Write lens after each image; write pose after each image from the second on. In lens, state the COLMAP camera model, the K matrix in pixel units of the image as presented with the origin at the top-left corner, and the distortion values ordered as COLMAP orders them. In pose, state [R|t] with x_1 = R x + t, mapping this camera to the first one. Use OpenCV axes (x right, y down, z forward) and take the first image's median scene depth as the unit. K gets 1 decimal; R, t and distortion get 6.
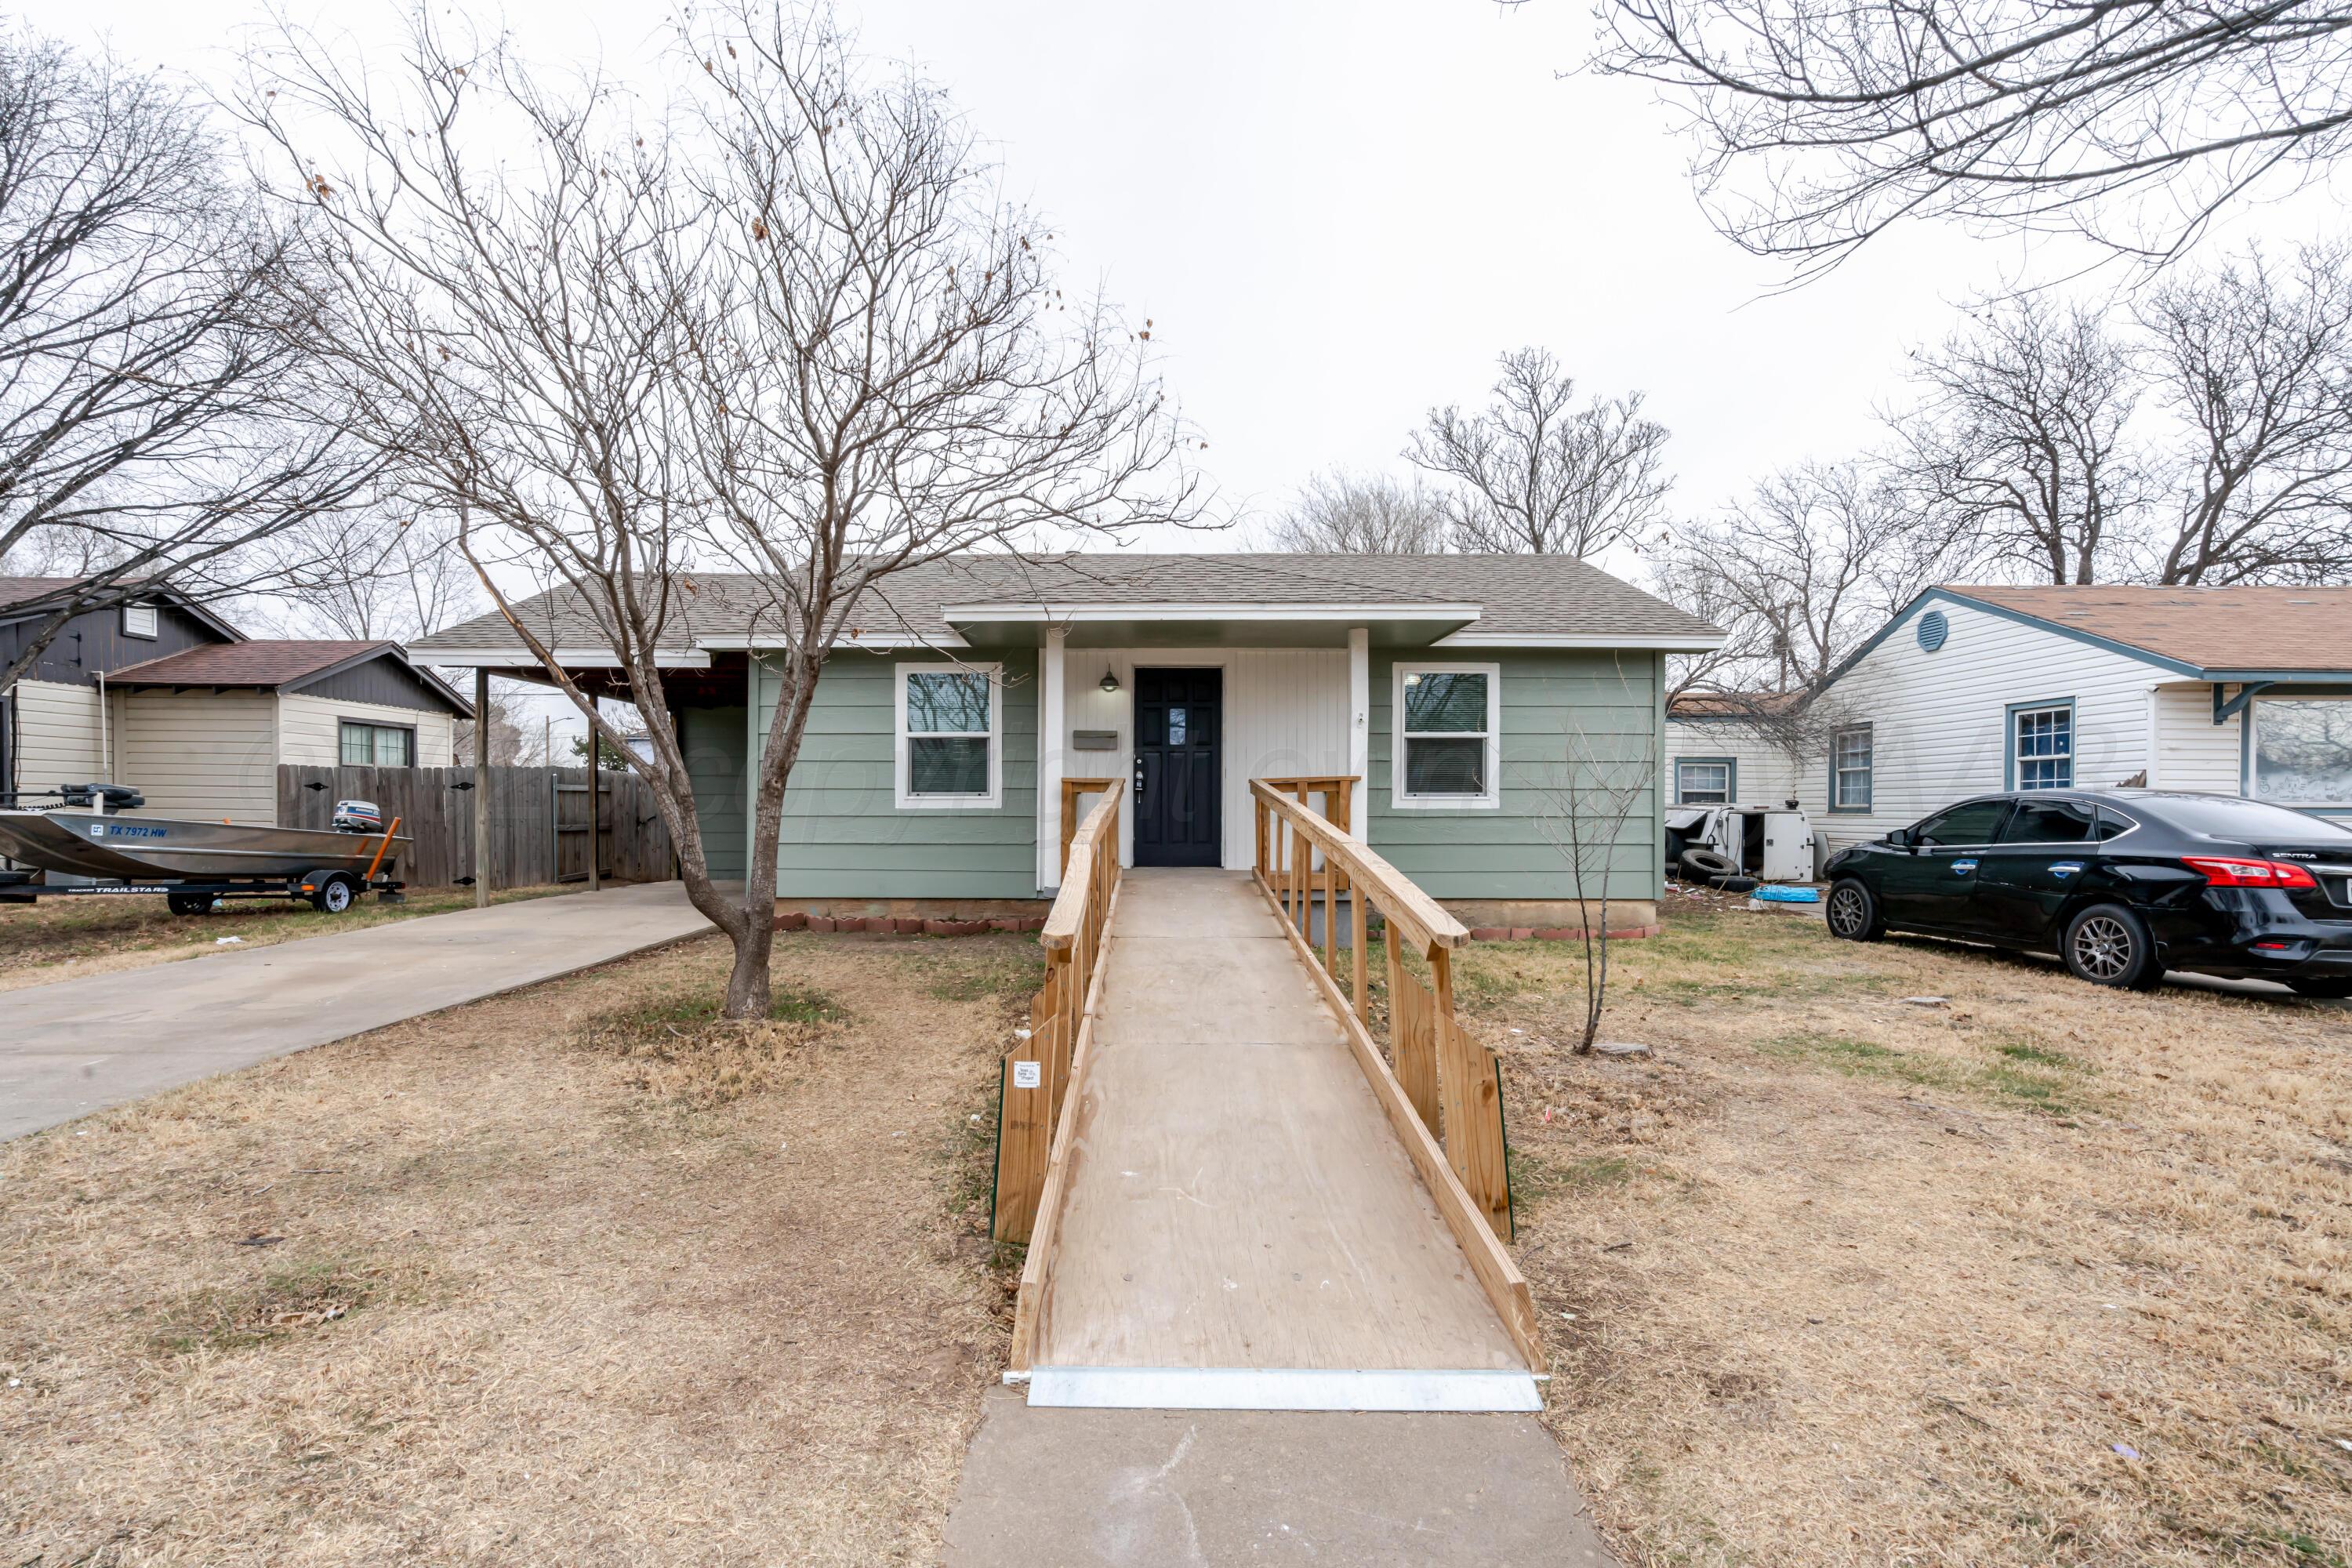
lens RADIAL K [[1073.2, 0, 1165.8], [0, 1073.2, 807.0], [0, 0, 1]] dist [-0.002289, 0.000834]
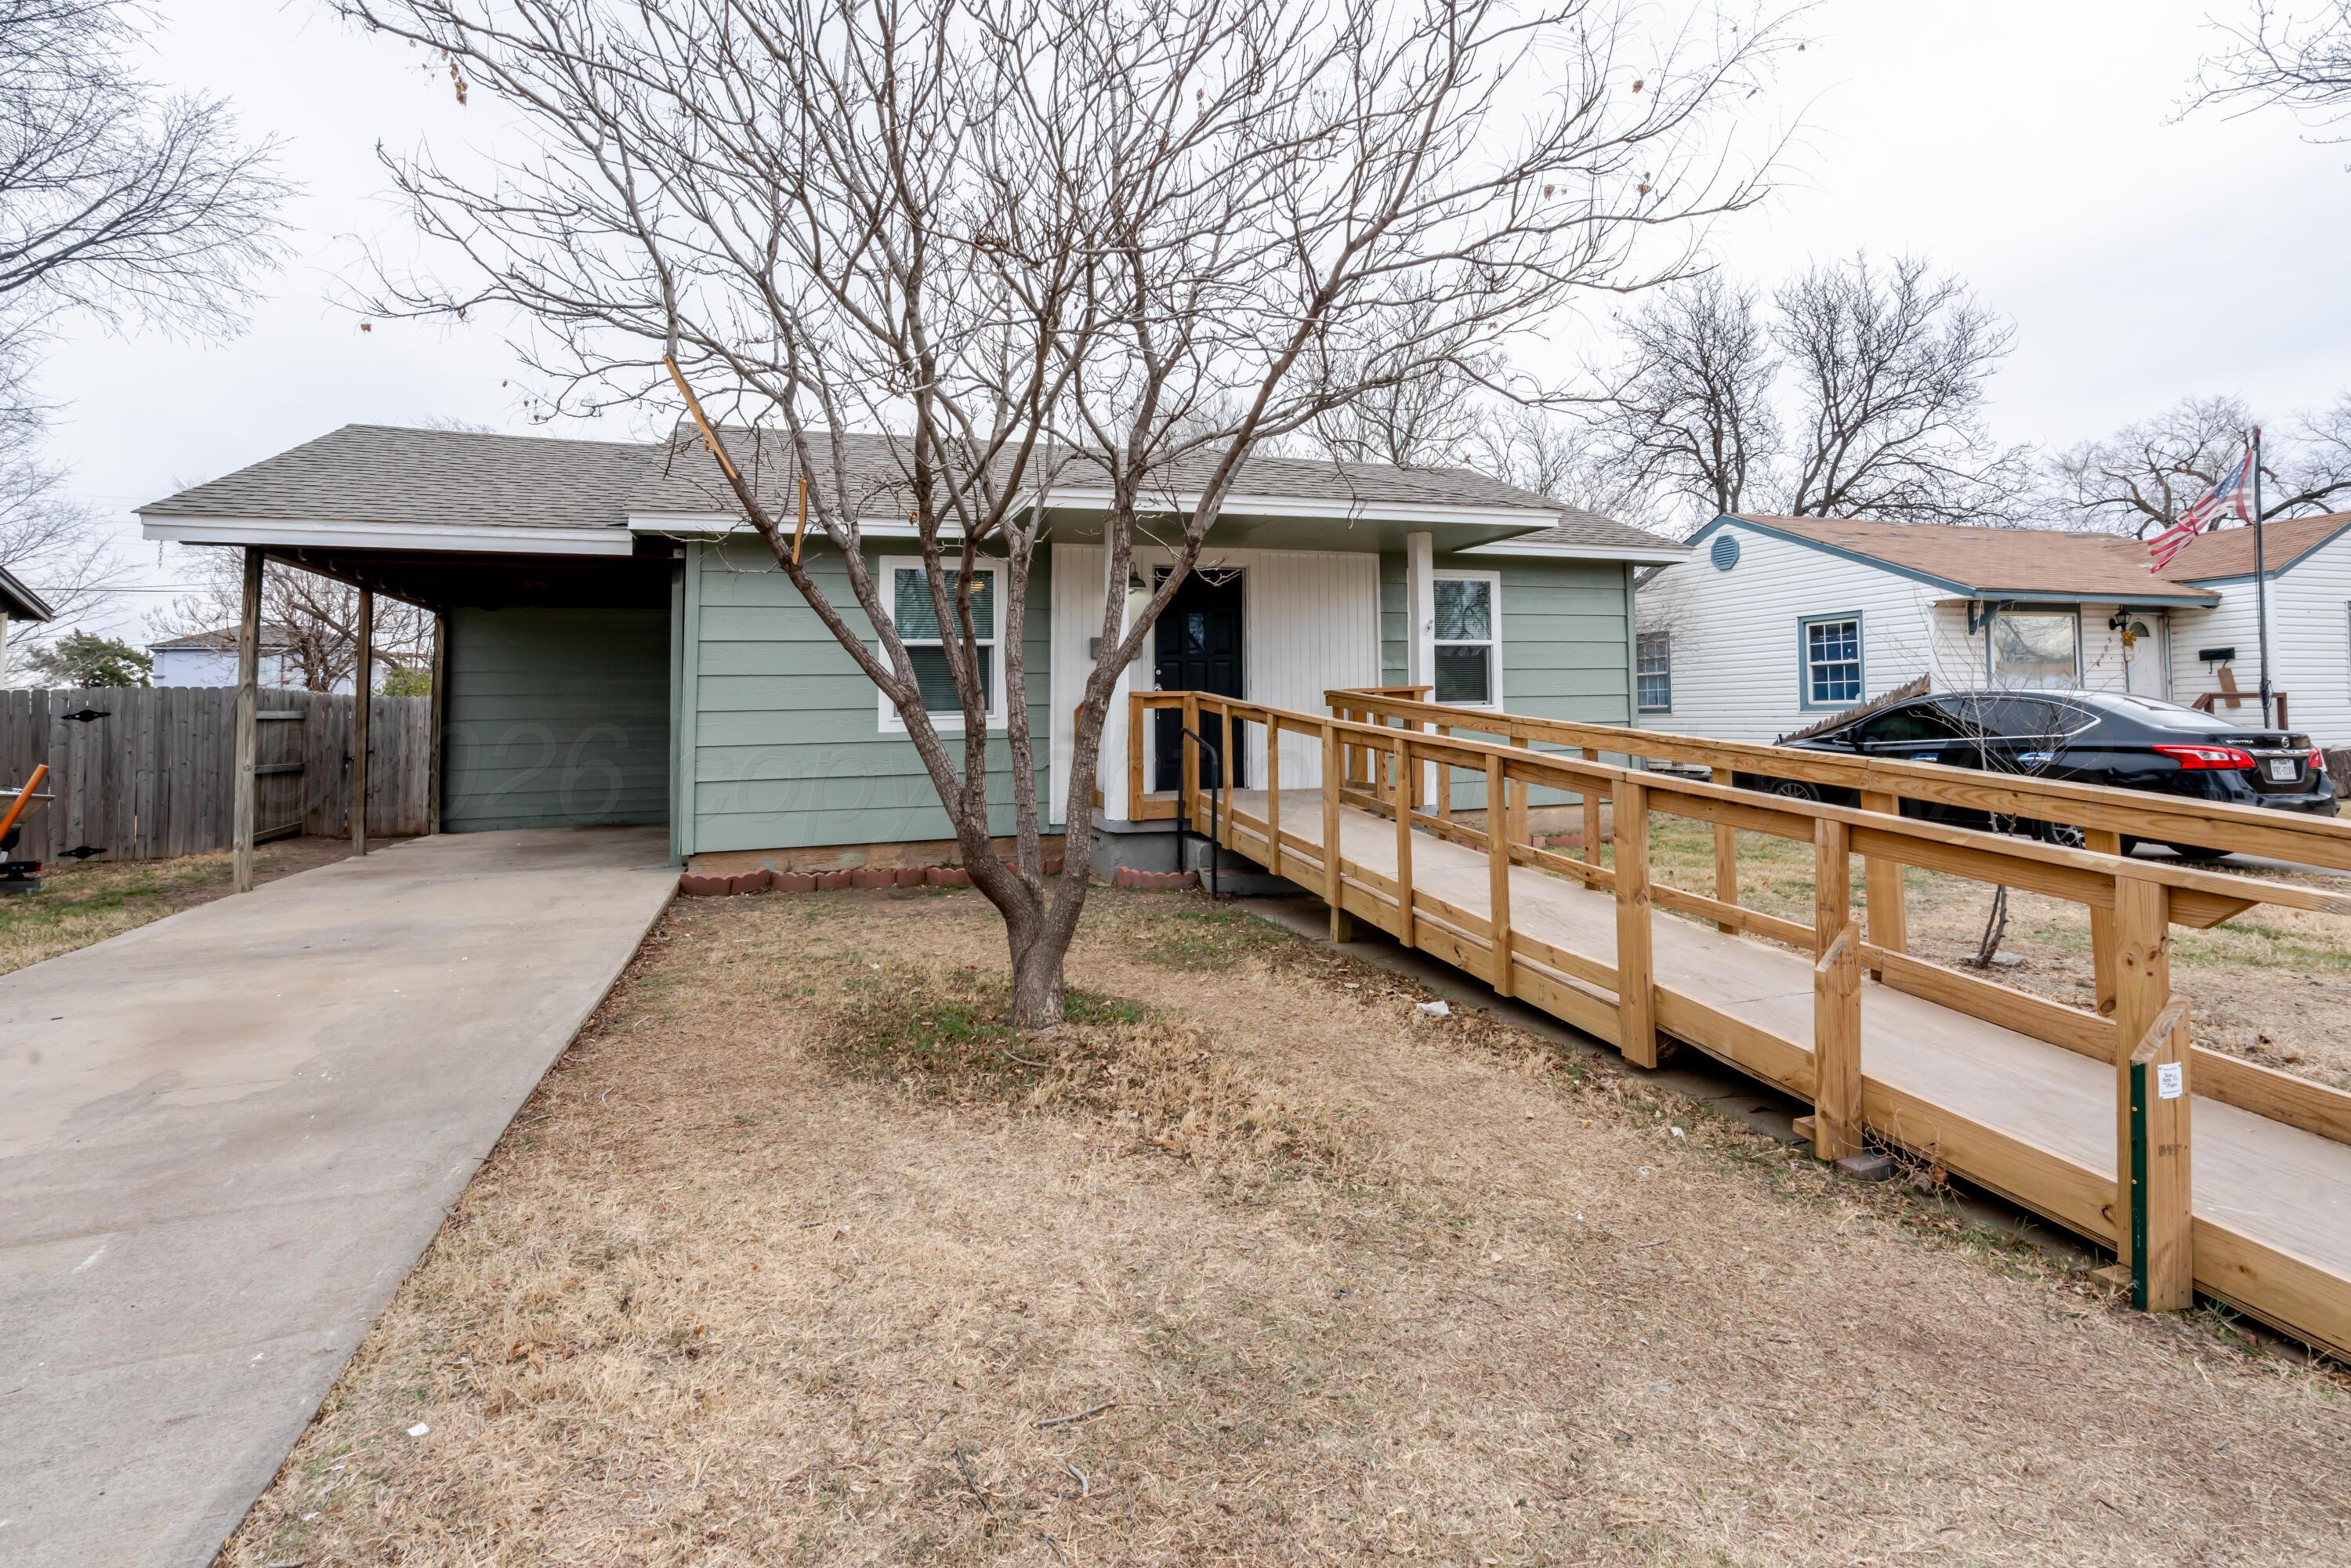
lens RADIAL K [[1095.7, 0, 1244.5], [0, 1095.7, 674.1], [0, 0, 1]] dist [-0.008703, 0.000070]
pose [[0.945250, -0.009202, 0.326219, -0.246186], [0.021956, 0.999131, -0.035436, -0.007312], [-0.325609, 0.040658, 0.944630, 0.114782]]
